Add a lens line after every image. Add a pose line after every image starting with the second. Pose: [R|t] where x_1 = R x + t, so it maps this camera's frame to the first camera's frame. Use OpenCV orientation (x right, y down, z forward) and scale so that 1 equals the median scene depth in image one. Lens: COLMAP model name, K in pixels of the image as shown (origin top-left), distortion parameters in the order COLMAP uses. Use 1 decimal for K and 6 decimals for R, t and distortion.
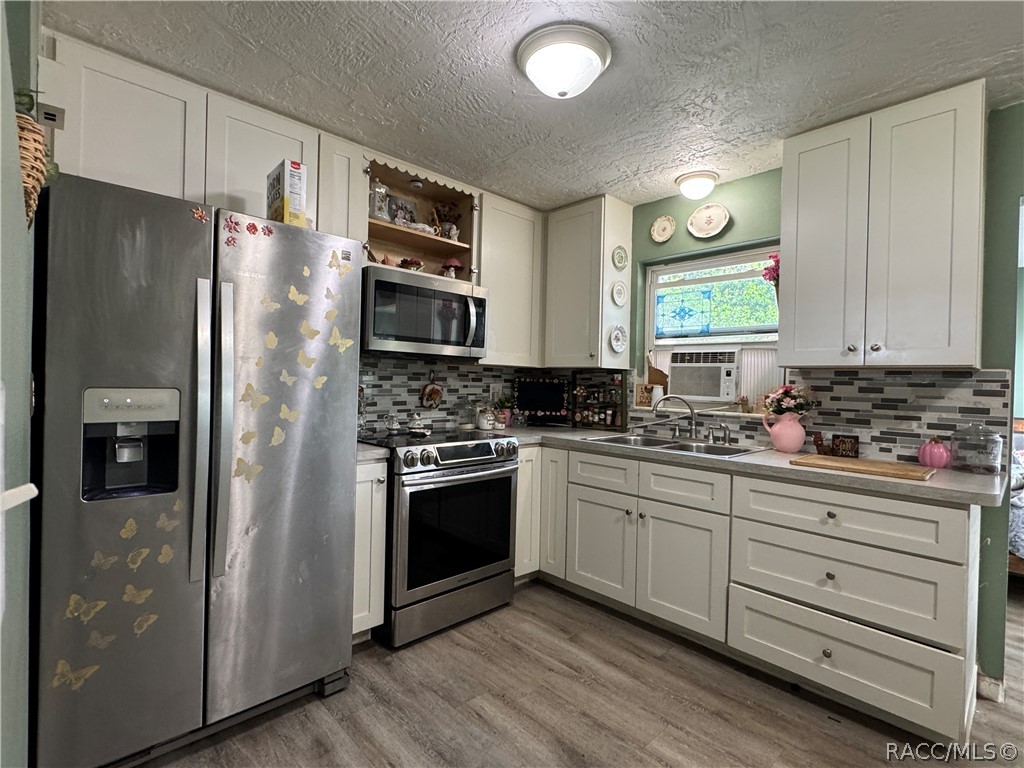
lens RADIAL K [[500.2, 0, 511.5], [0, 500.2, 385.7], [0, 0, 1]] dist [0.004501, 0.001389]
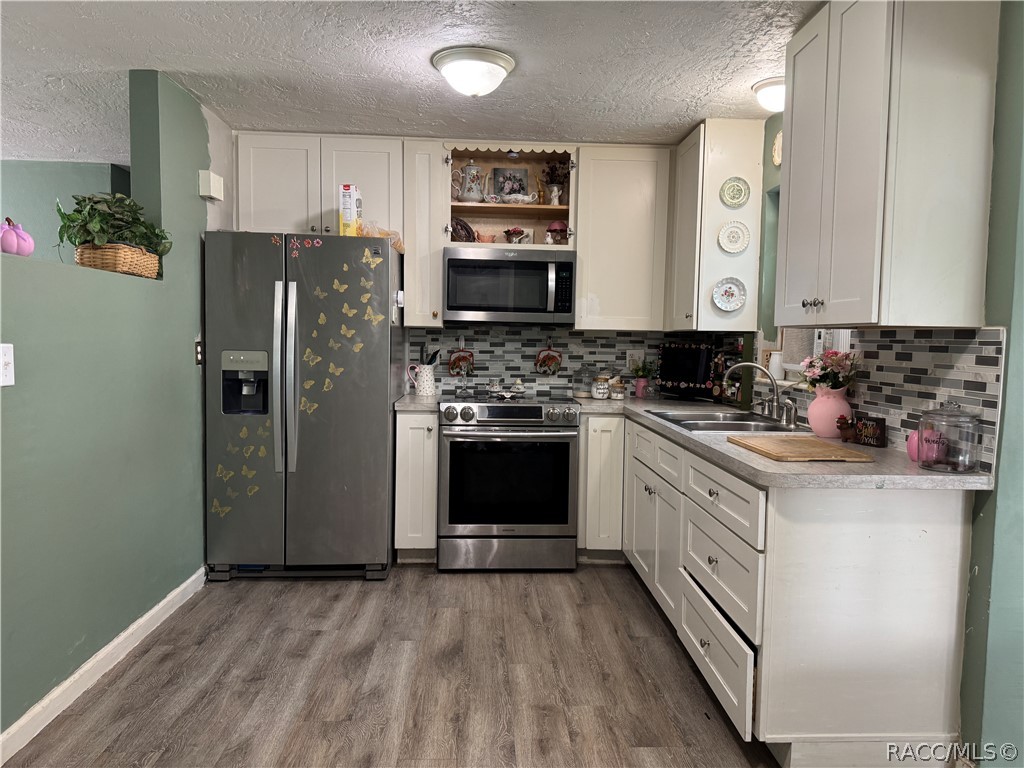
lens RADIAL K [[719.4, 0, 512.5], [0, 719.4, 388.0], [0, 0, 1]] dist [0.085401, -0.009221]
pose [[0.758424, 0.034631, -0.650841, 0.946956], [-0.005485, 0.998891, 0.046759, 0.007143], [0.651738, -0.031893, 0.757773, -0.171125]]
